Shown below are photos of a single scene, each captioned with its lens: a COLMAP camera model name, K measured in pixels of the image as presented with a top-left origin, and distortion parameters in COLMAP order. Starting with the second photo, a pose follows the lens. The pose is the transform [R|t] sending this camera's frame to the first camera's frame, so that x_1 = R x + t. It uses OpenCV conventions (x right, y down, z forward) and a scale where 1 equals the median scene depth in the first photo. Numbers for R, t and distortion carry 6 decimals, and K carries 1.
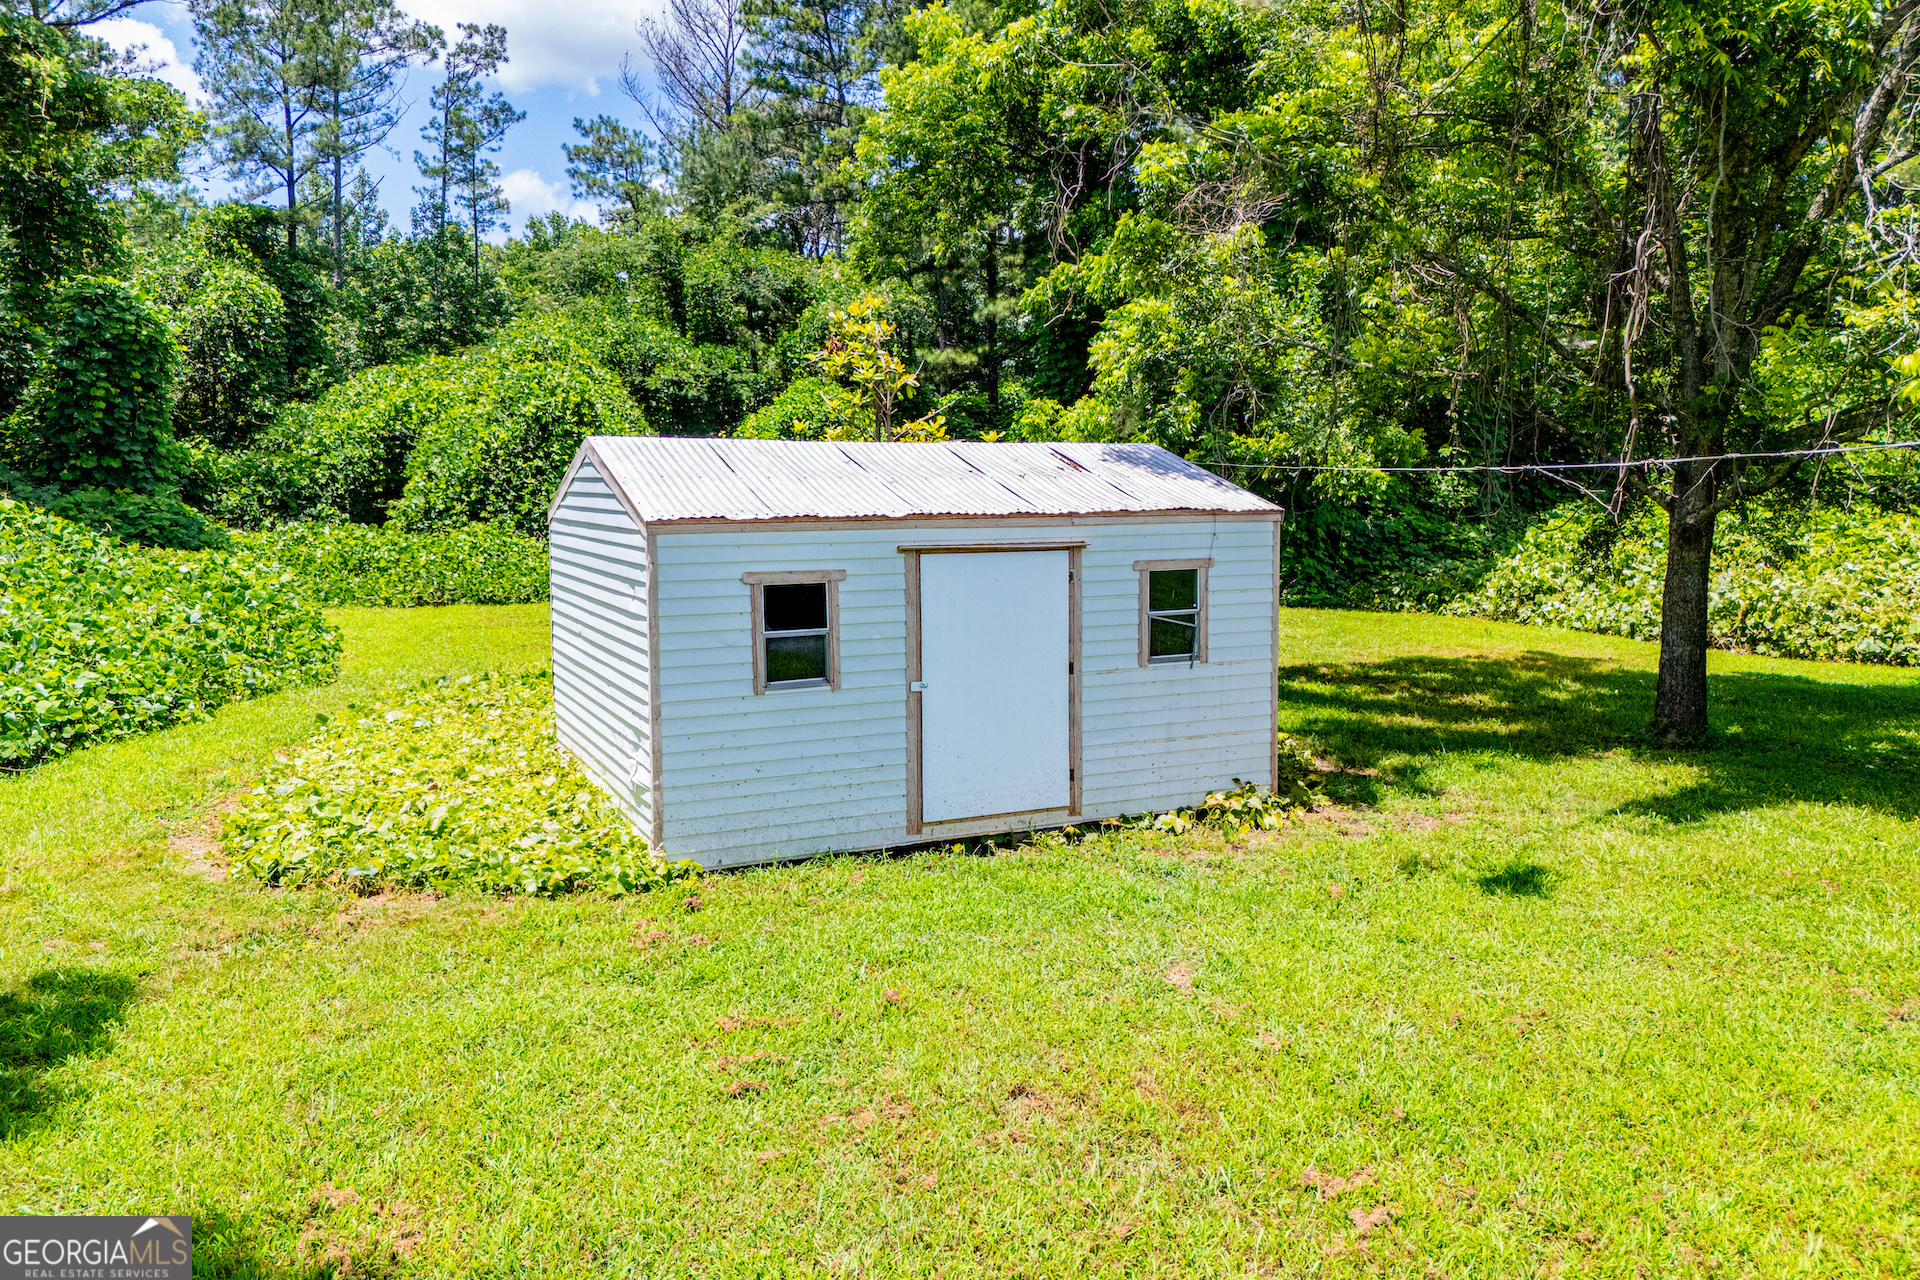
lens RADIAL K [[1388.4, 0, 955.9], [0, 1388.4, 595.7], [0, 0, 1]] dist [0.098888, -0.113554]
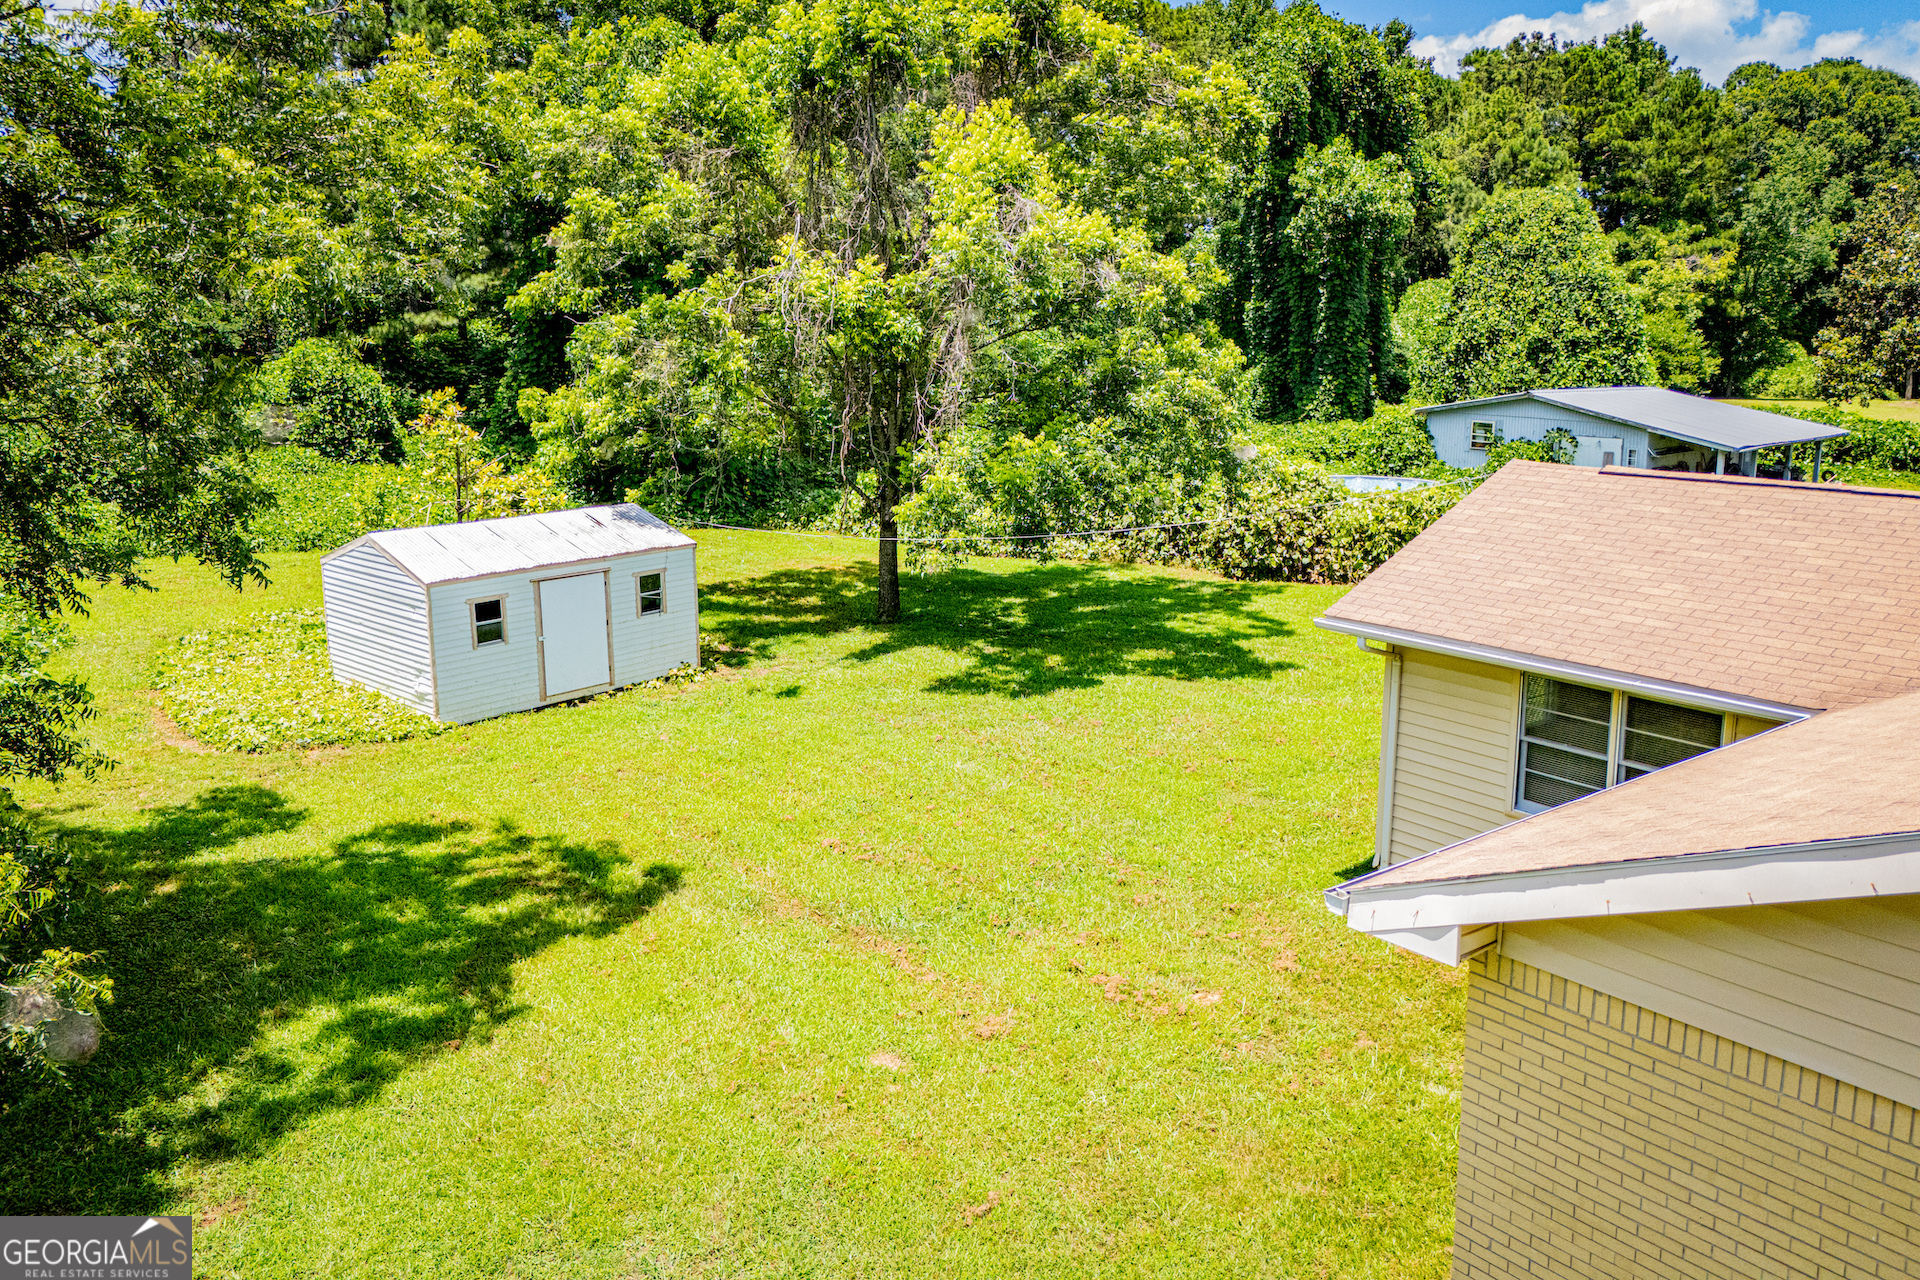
lens RADIAL K [[1398.9, 0, 961.9], [0, 1398.9, 566.1], [0, 0, 1]] dist [0.099327, -0.122976]
pose [[0.922742, -0.068602, 0.379265, -0.205452], [0.033354, 0.994553, 0.098747, -0.204624], [-0.383973, -0.078468, 0.920004, -1.105411]]
